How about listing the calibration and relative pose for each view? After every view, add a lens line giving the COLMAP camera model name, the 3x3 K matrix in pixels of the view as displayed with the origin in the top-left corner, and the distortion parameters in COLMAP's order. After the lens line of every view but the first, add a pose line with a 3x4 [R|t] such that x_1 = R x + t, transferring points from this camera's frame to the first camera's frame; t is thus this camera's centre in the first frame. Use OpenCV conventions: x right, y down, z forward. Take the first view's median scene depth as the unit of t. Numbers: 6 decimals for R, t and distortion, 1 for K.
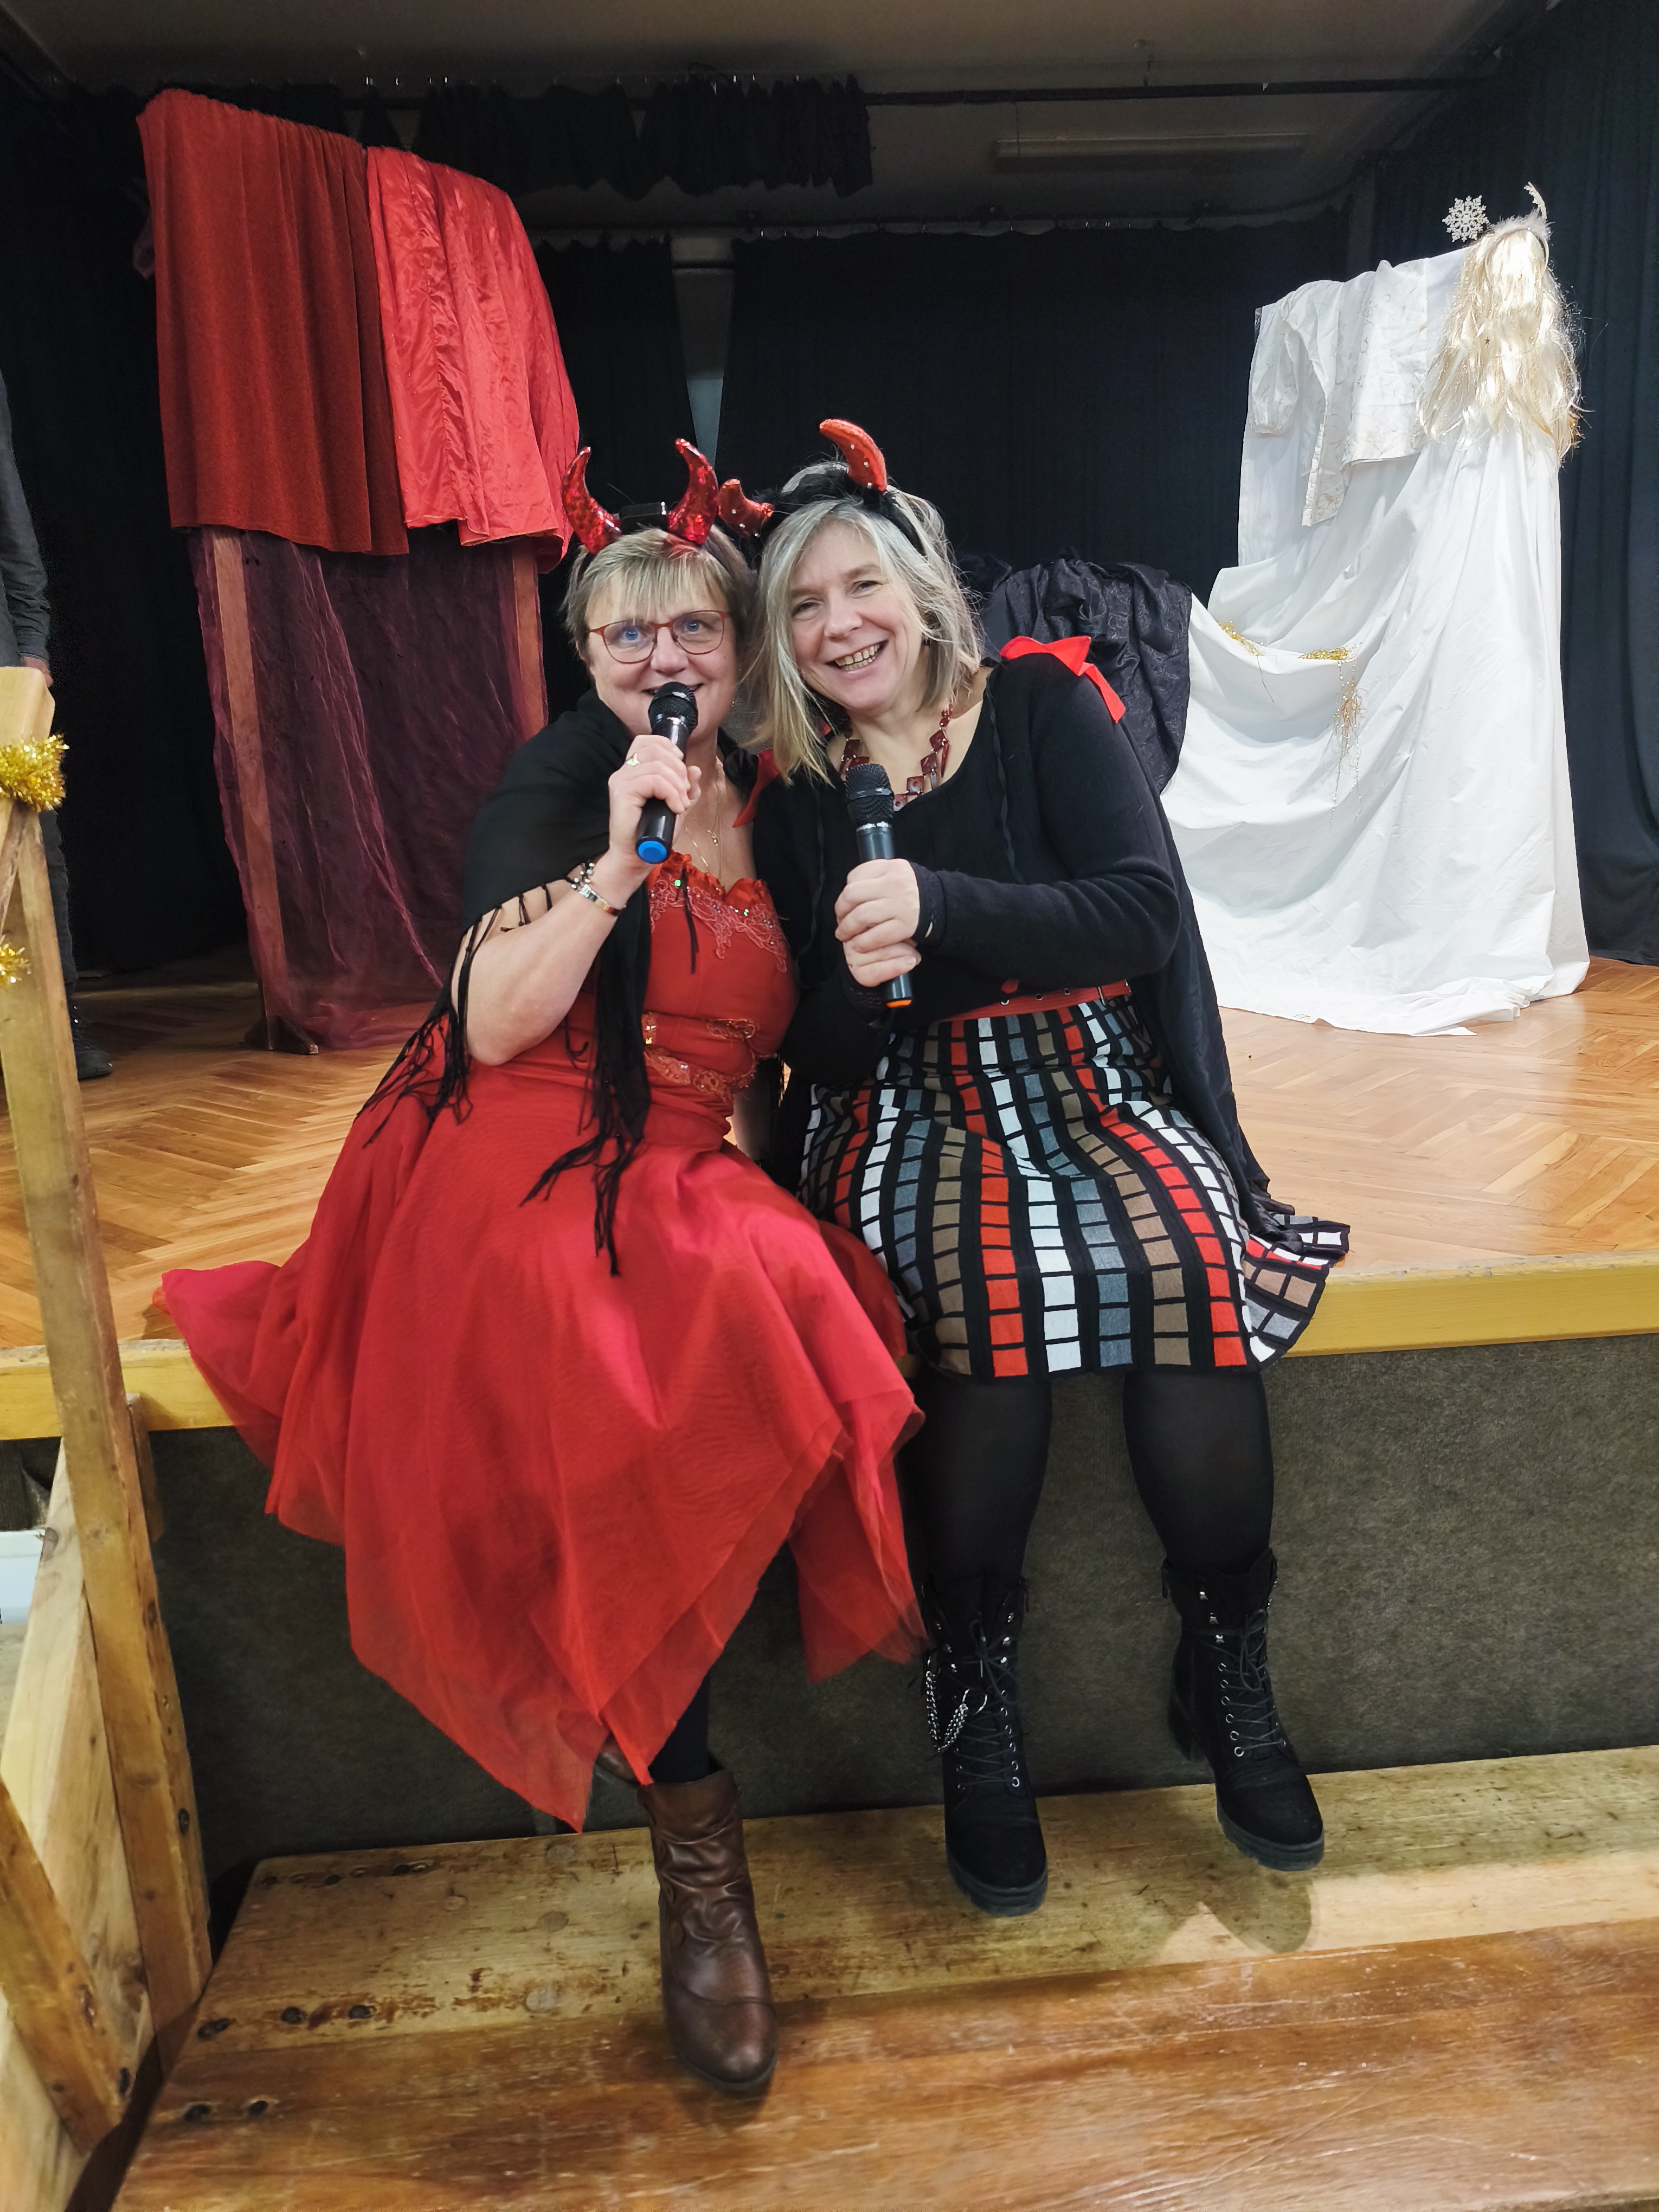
lens RADIAL K [[1554.0, 0, 825.3], [0, 1554.0, 1110.4], [0, 0, 1]] dist [0.010685, -0.020353]
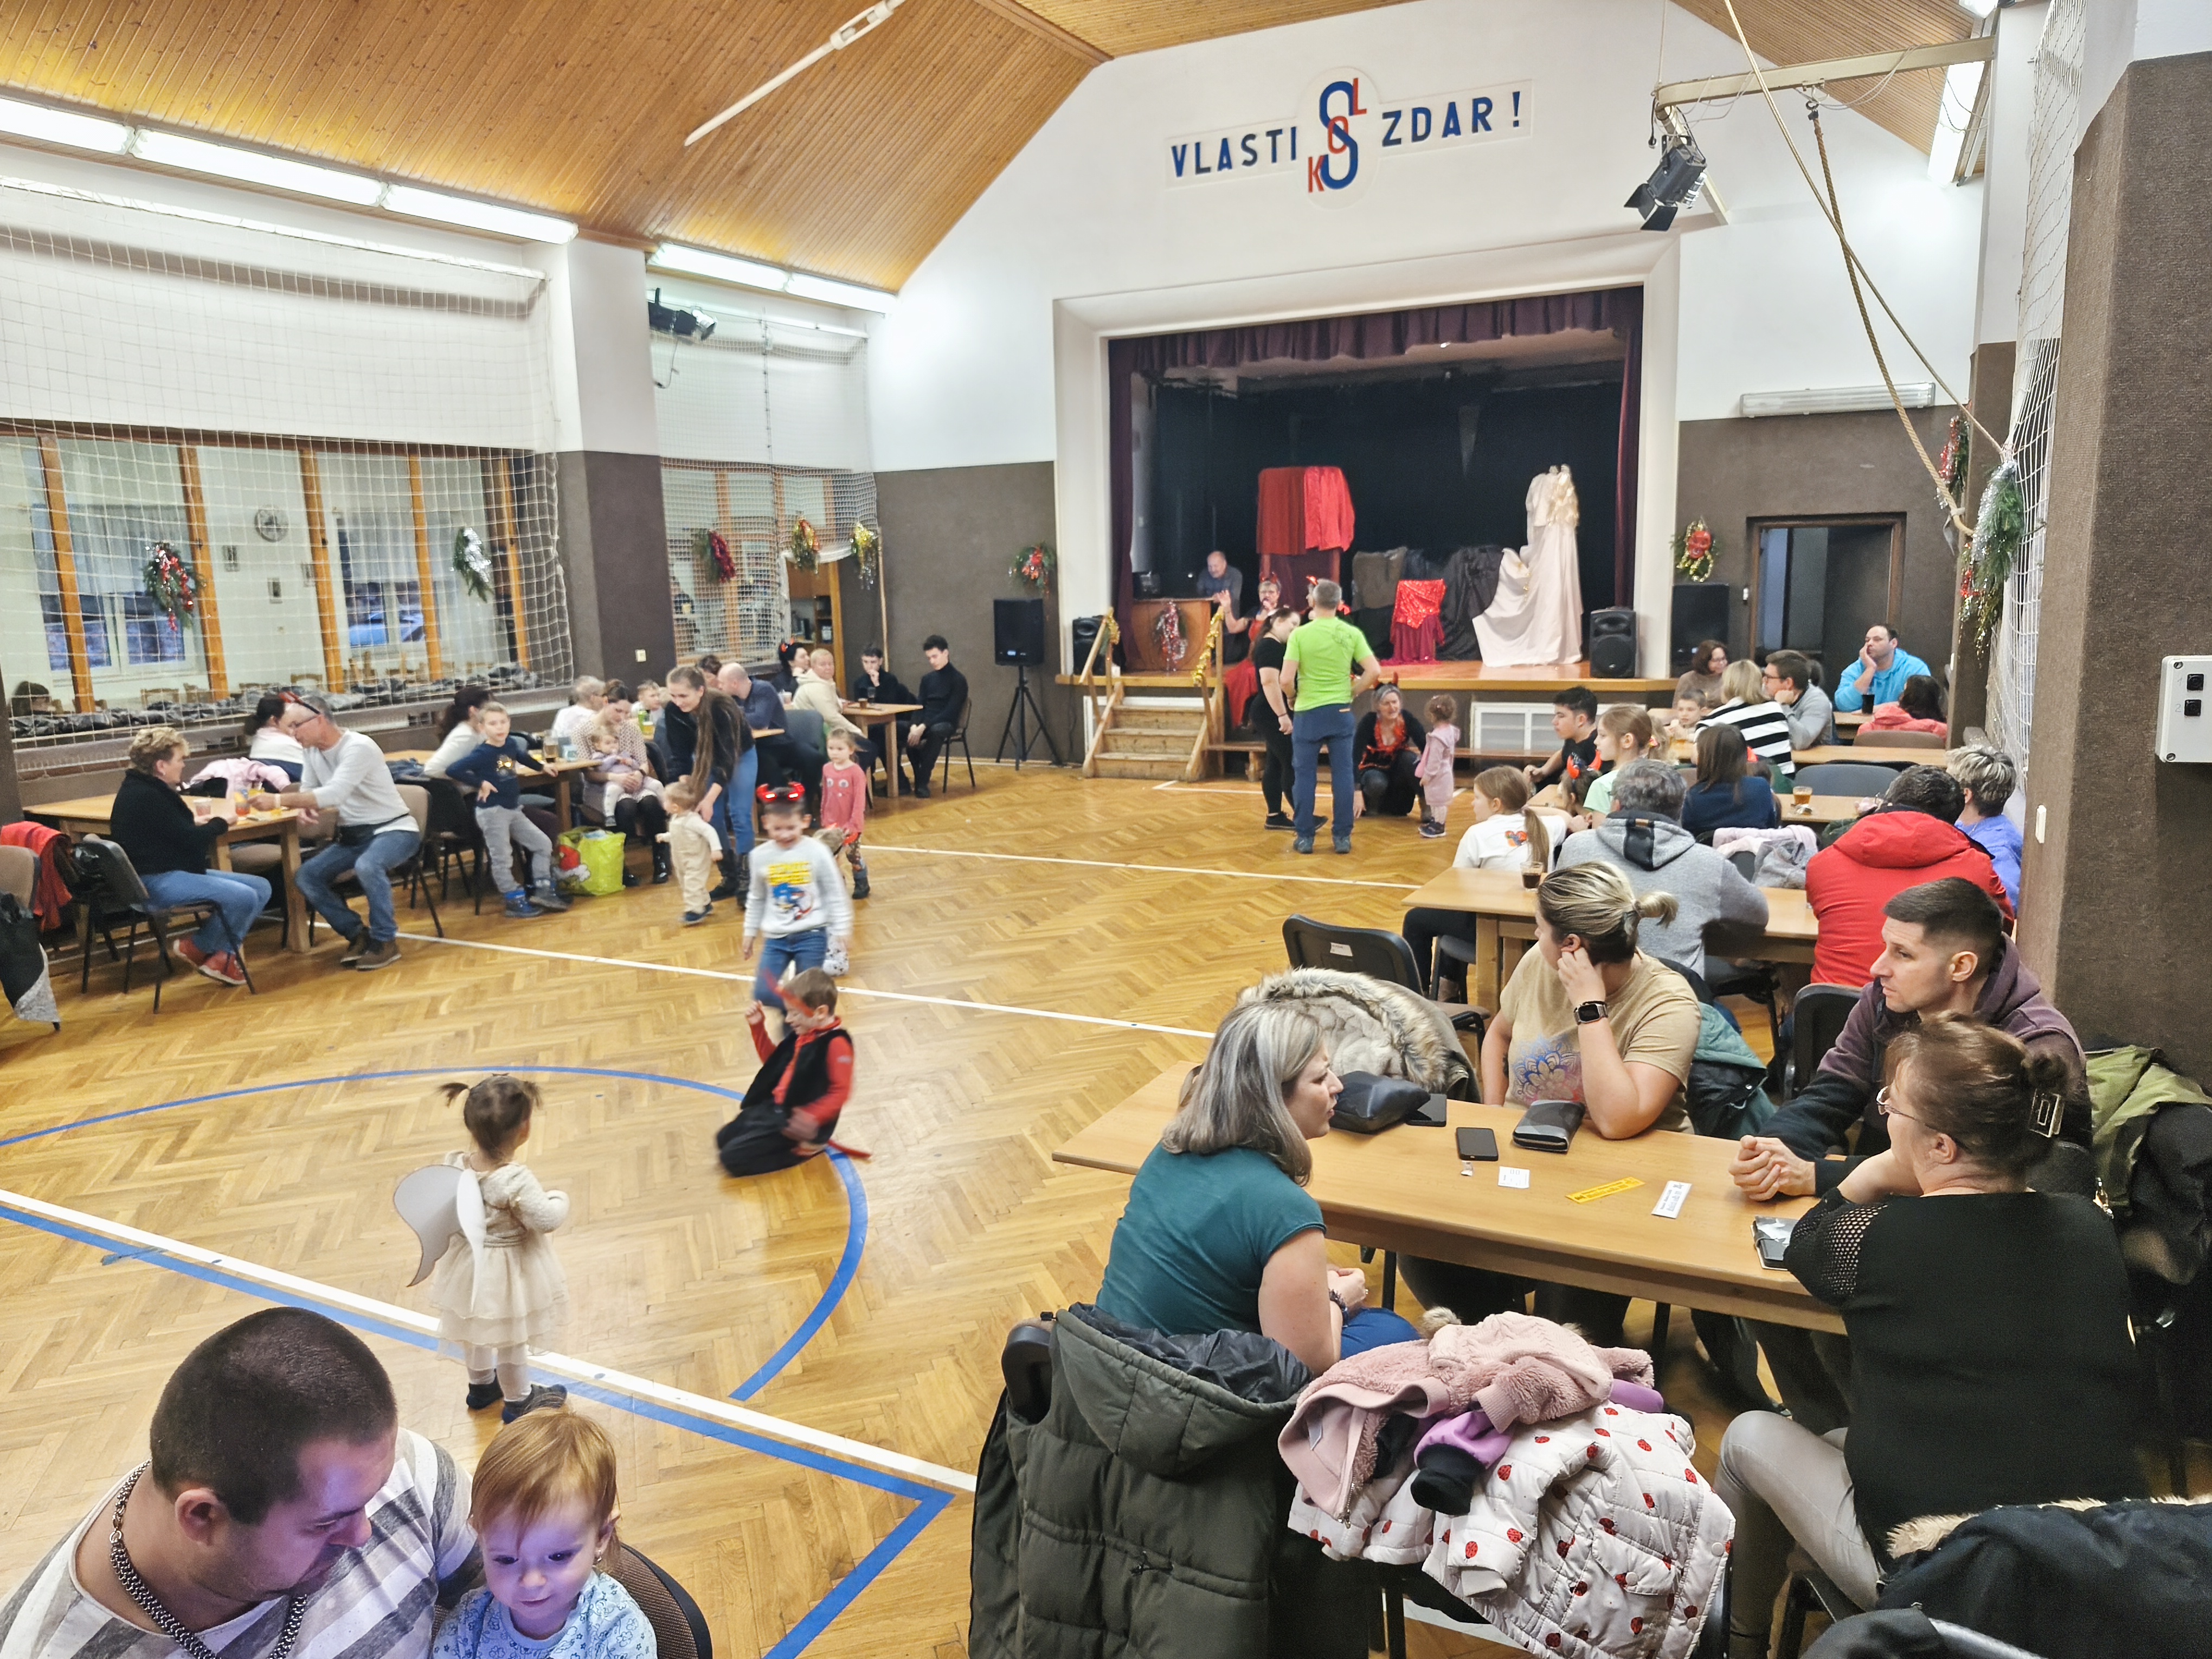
lens RADIAL K [[1554.0, 0, 1080.0], [0, 1554.0, 849.6], [0, 0, 1]] dist [0.010685, -0.020353]
pose [[0.843311, 0.102584, -0.527545, 1.496524], [-0.103154, 0.994259, 0.028443, 0.391806], [0.527433, 0.030432, 0.849051, -2.851518]]
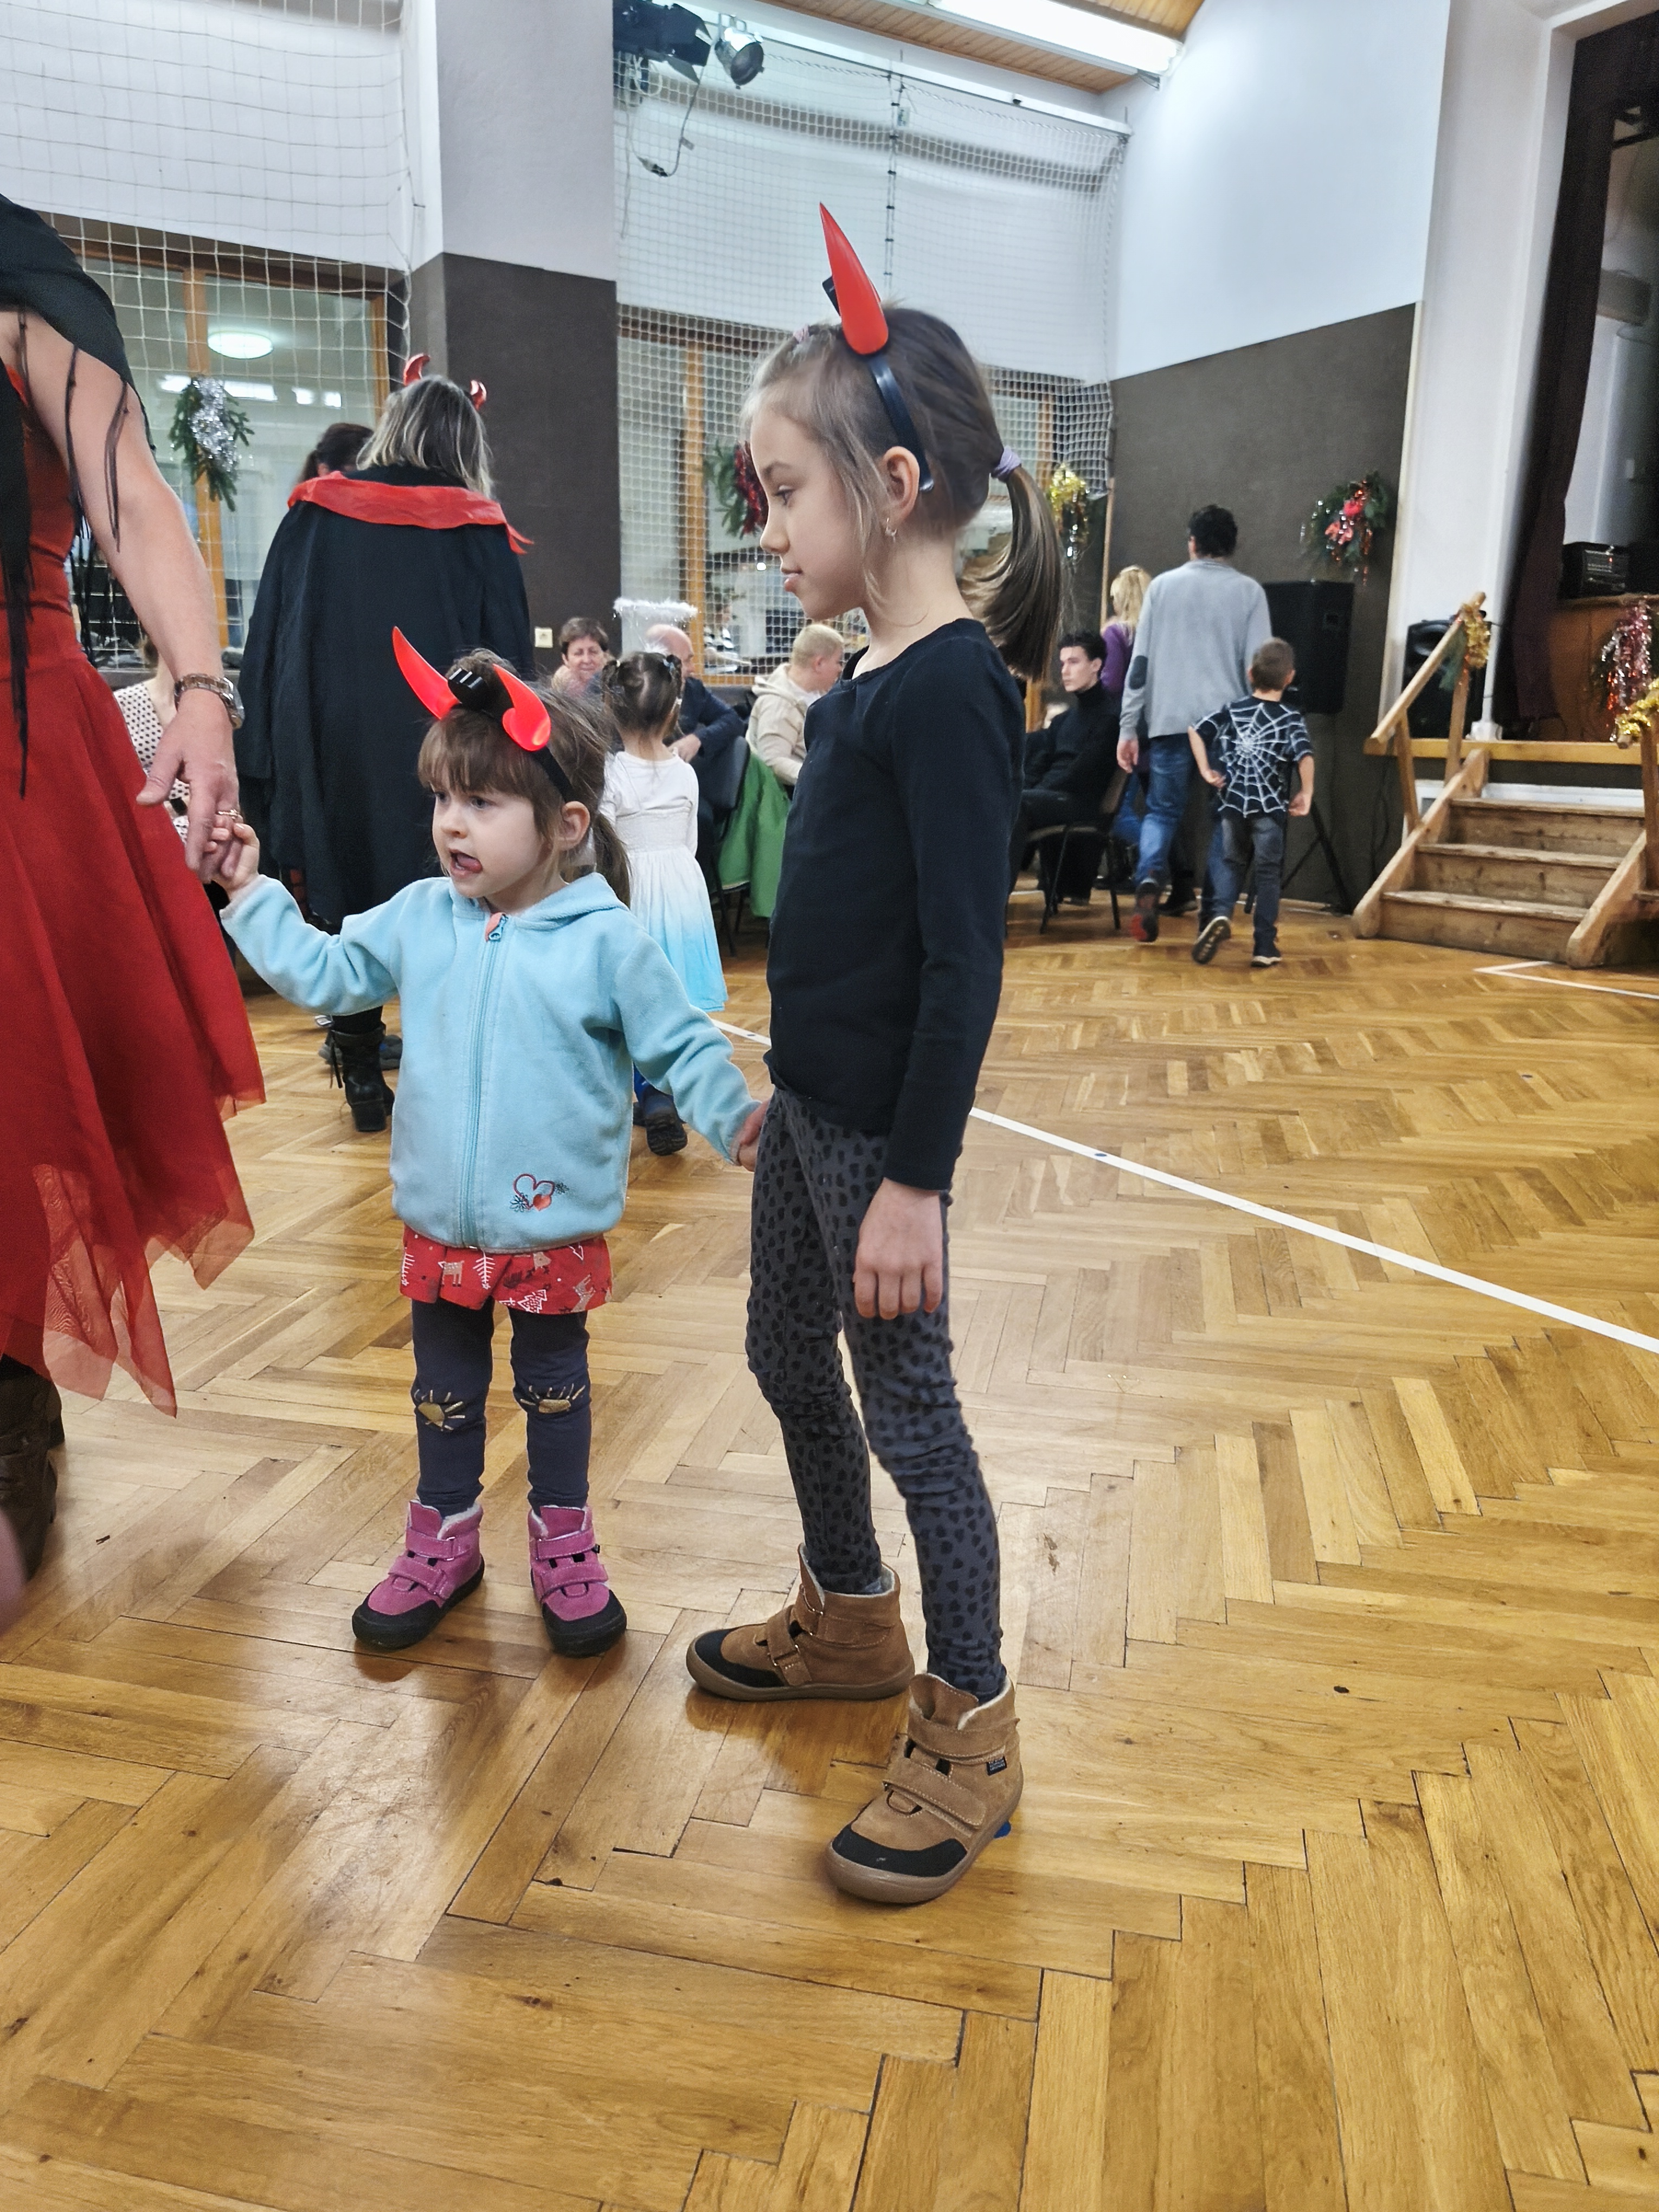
lens RADIAL K [[1554.0, 0, 812.8], [0, 1554.0, 1089.0], [0, 0, 1]] dist [0.010685, -0.020353]
pose [[0.459069, 0.236089, -0.856456, 0.859898], [-0.202283, 0.966498, 0.157997, 0.340697], [0.865065, 0.100715, 0.491446, -1.166015]]
